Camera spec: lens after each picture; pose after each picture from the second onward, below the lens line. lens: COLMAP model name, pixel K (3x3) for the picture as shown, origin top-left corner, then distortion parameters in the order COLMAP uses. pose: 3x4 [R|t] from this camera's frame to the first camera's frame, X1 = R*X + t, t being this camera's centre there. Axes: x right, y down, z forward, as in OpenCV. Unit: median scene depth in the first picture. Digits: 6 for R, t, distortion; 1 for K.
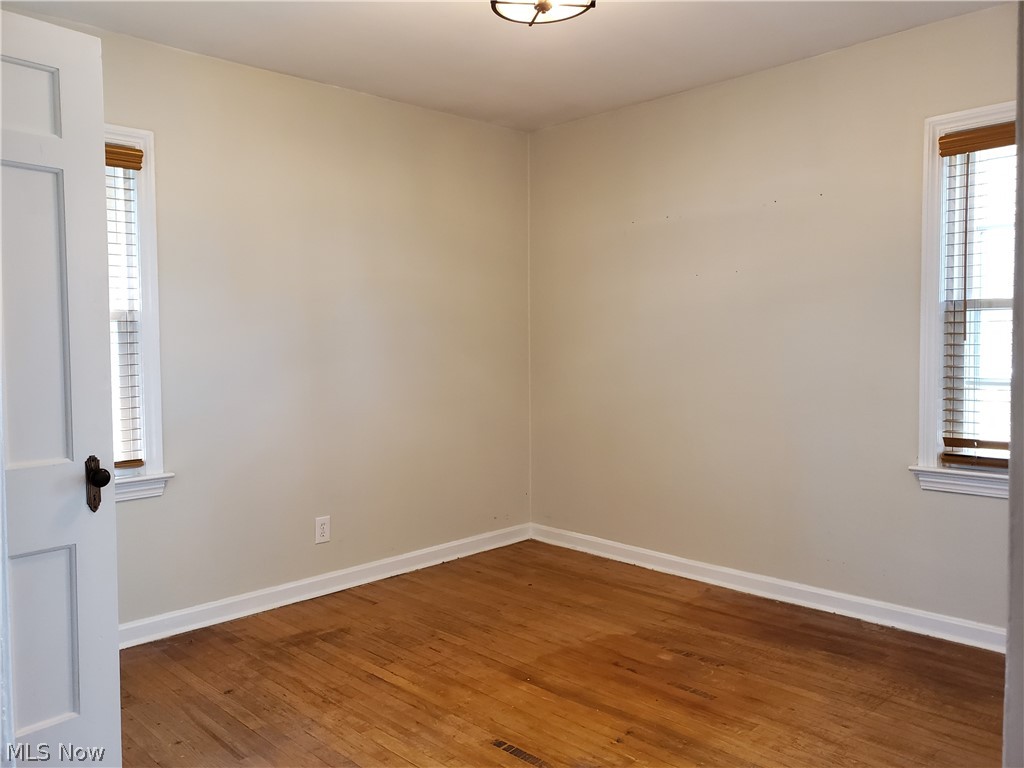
lens RADIAL K [[796.4, 0, 494.4], [0, 796.4, 382.7], [0, 0, 1]] dist [-0.087565, 0.112395]
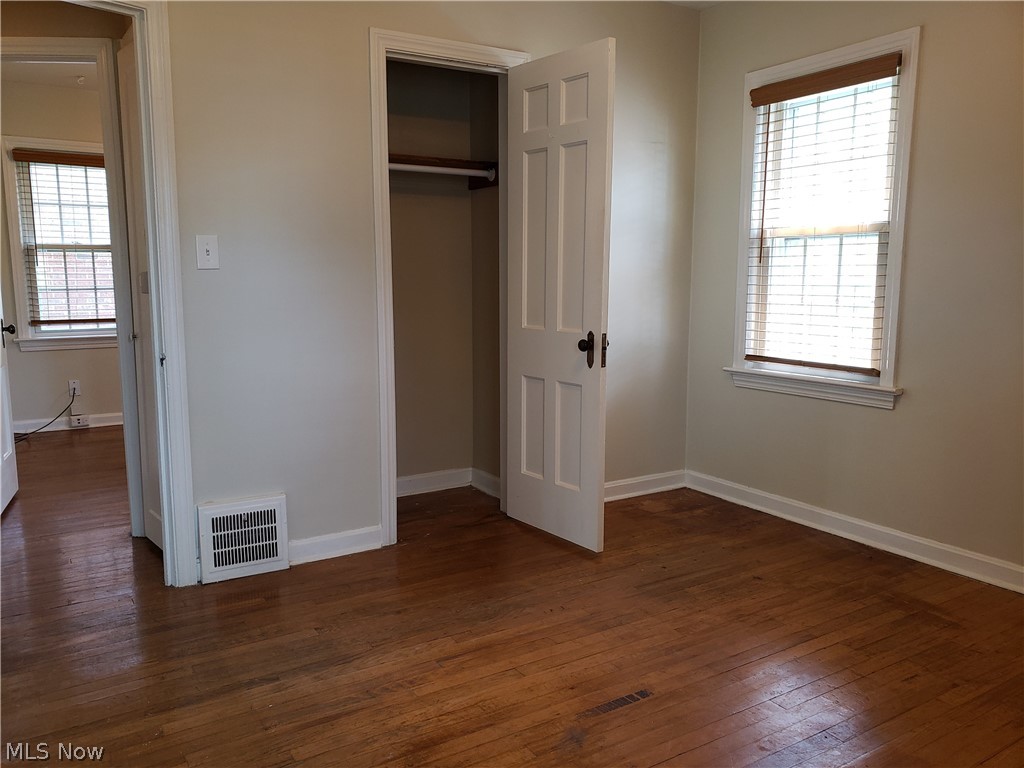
lens RADIAL K [[796.4, 0, 494.4], [0, 796.4, 382.7], [0, 0, 1]] dist [-0.087565, 0.112395]
pose [[-0.226153, 0.157734, -0.961236, 0.681425], [-0.037447, 0.984665, 0.170388, -0.043251], [0.973372, 0.074529, -0.216778, 0.772636]]
